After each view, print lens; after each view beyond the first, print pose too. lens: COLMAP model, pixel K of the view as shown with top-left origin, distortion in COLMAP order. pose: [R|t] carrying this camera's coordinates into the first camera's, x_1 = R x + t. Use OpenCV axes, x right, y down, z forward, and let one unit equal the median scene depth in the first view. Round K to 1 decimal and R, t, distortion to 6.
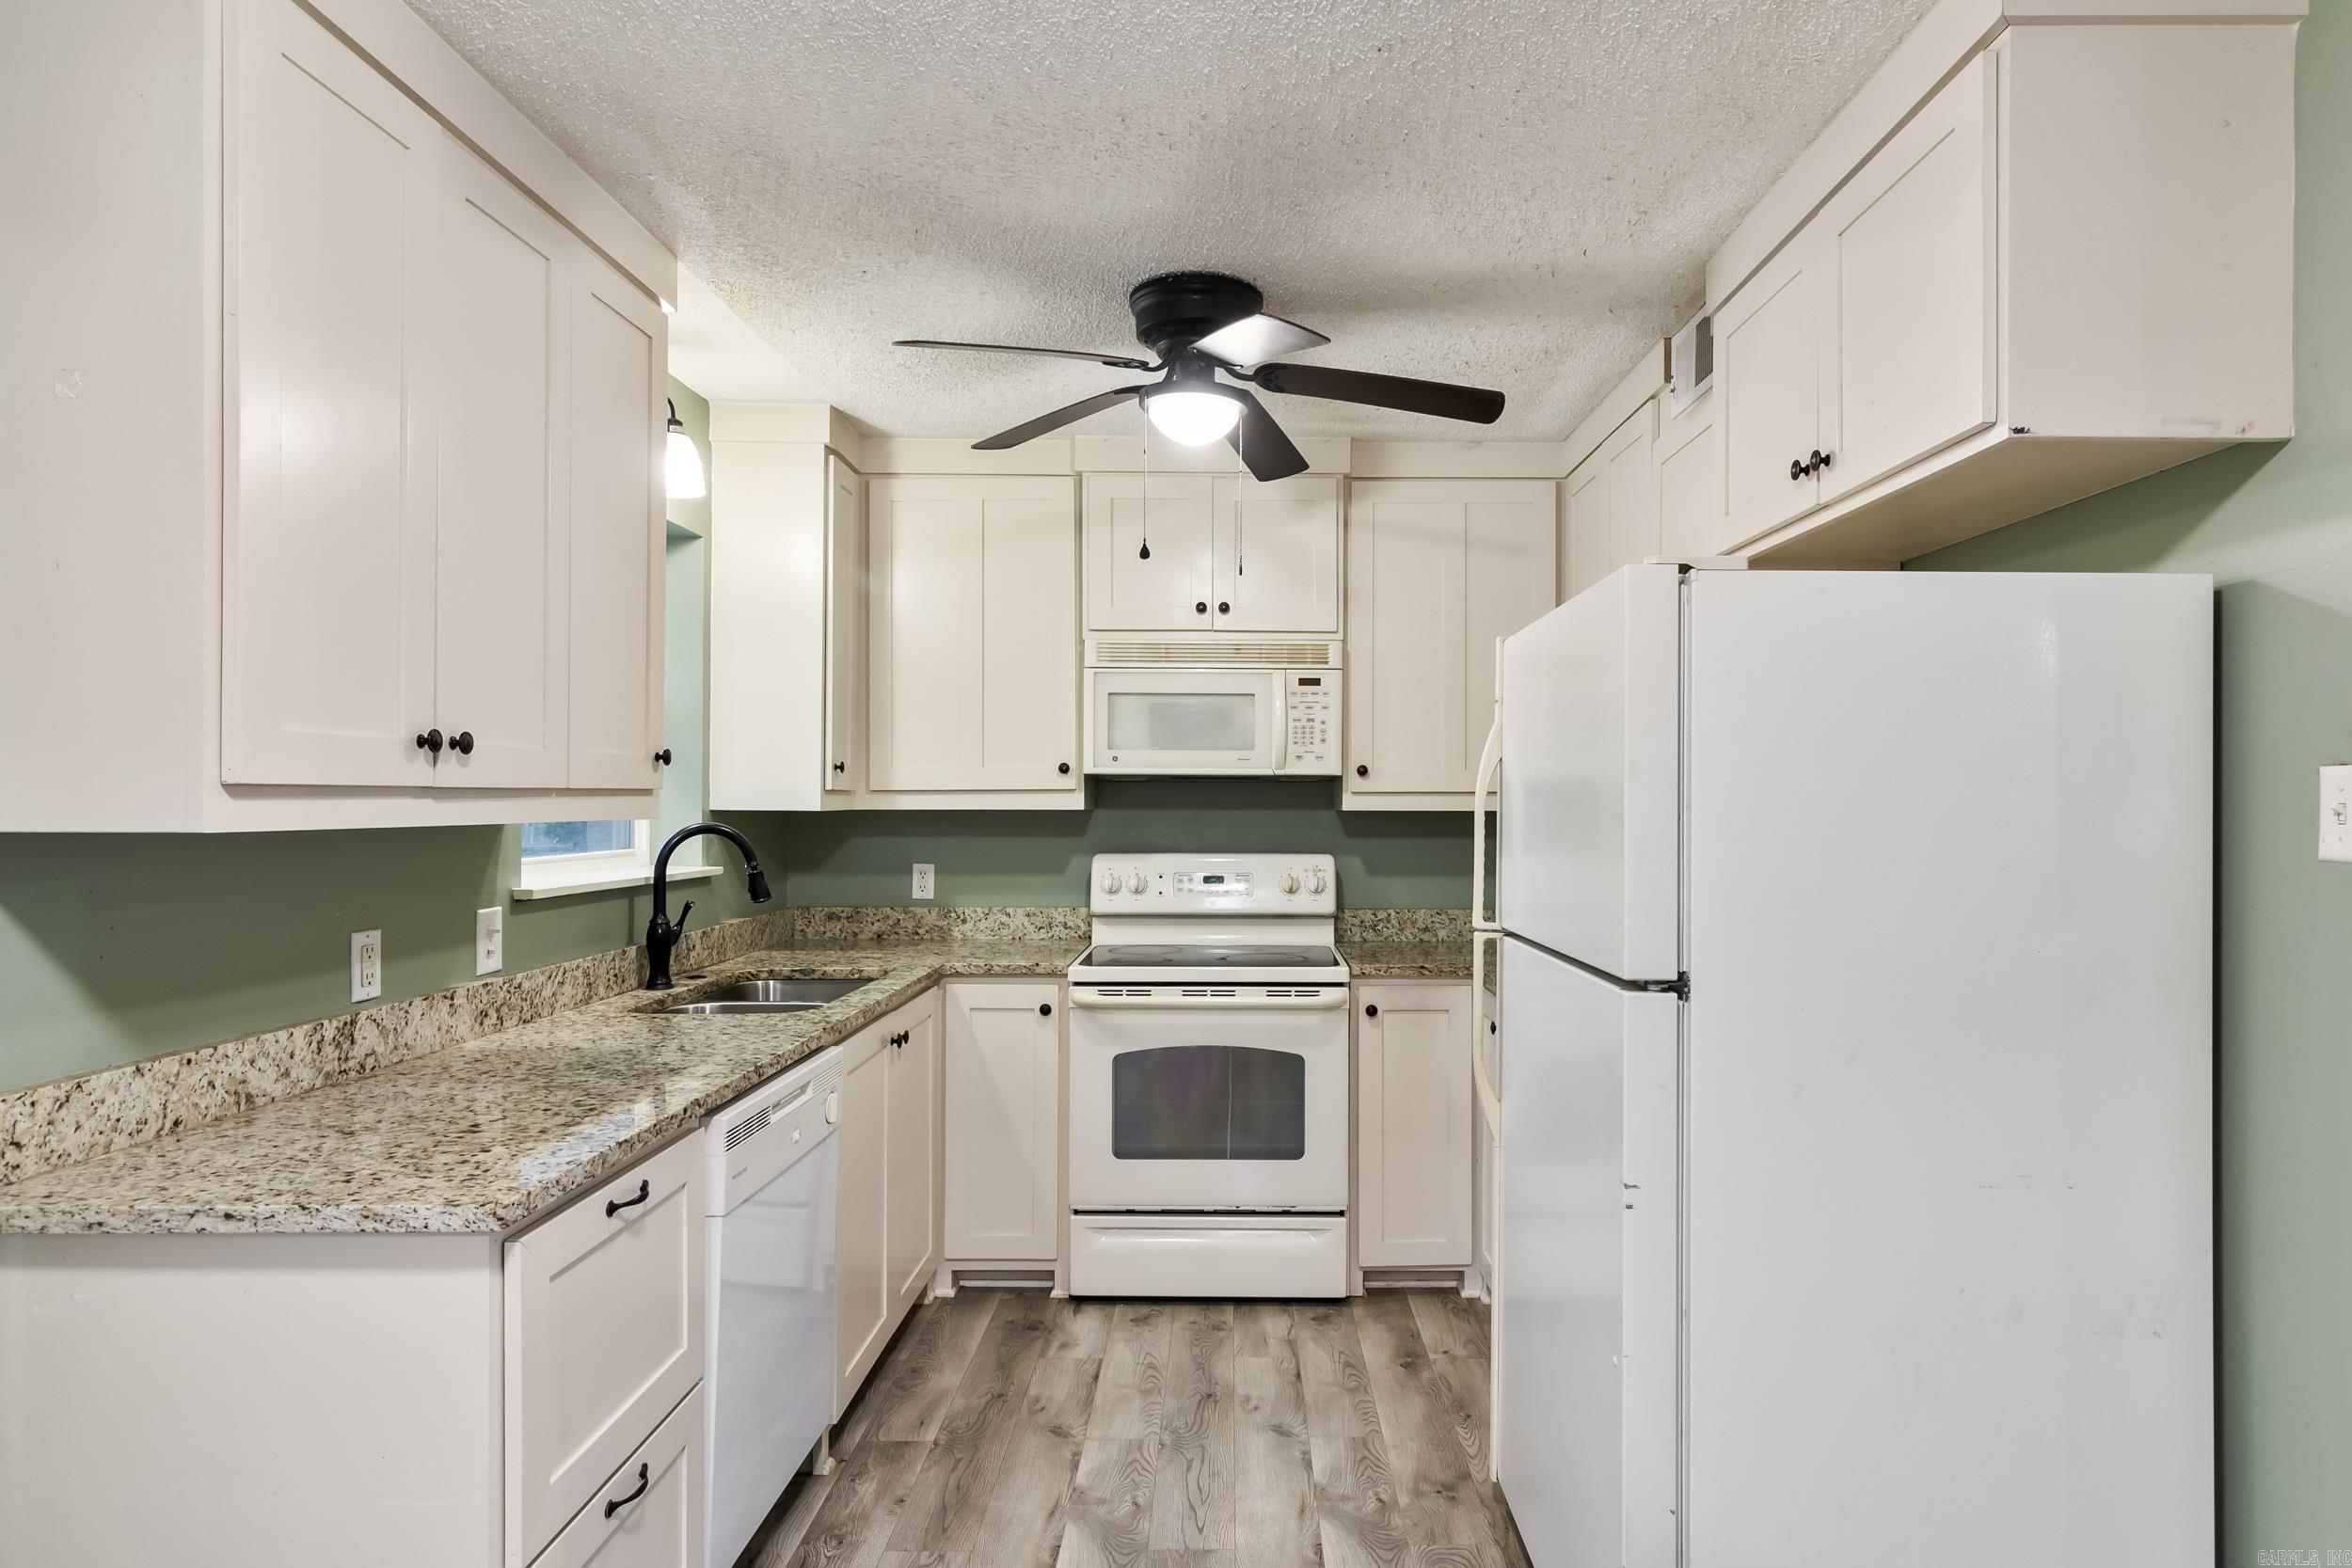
lens RADIAL K [[1324.2, 0, 1176.9], [0, 1324.2, 781.4], [0, 0, 1]] dist [-0.000304, -0.000137]
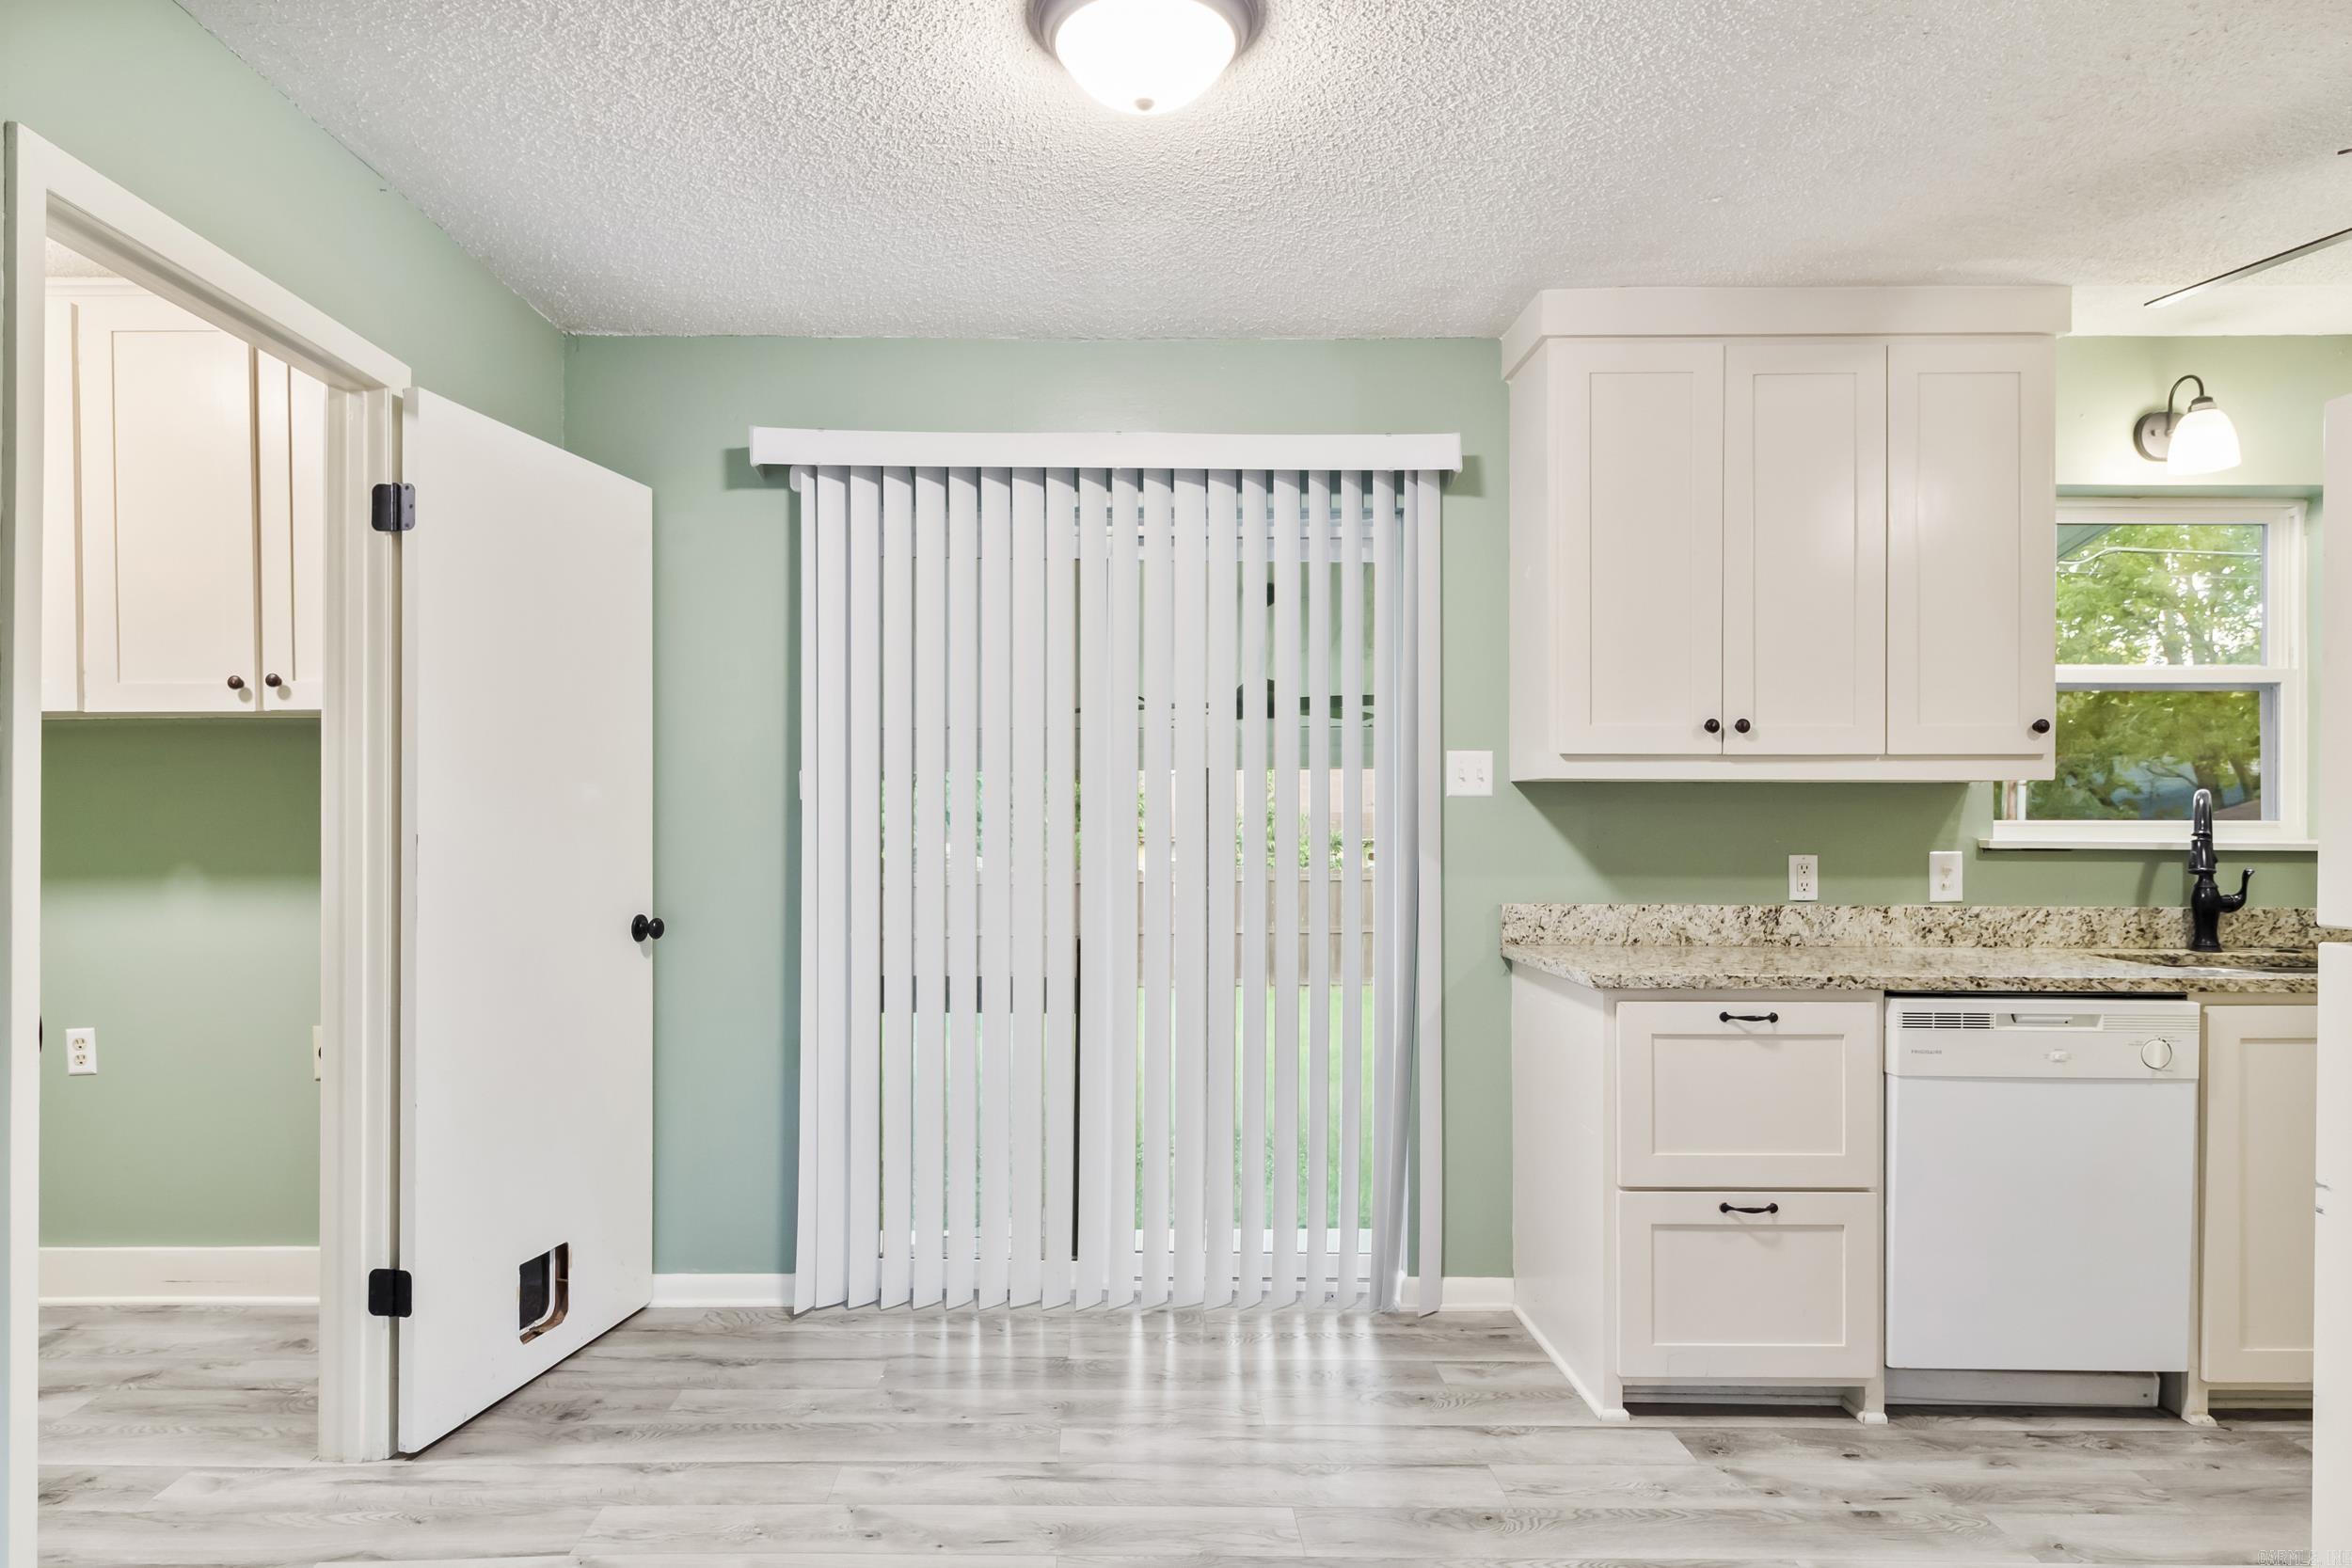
lens RADIAL K [[1324.2, 0, 1172.6], [0, 1324.2, 798.1], [0, 0, 1]] dist [-0.000304, -0.000137]
pose [[0.047188, -0.009388, -0.998842, 0.852595], [0.009760, 0.999912, -0.008937, 0.054686], [0.998838, -0.009327, 0.047276, 0.211807]]
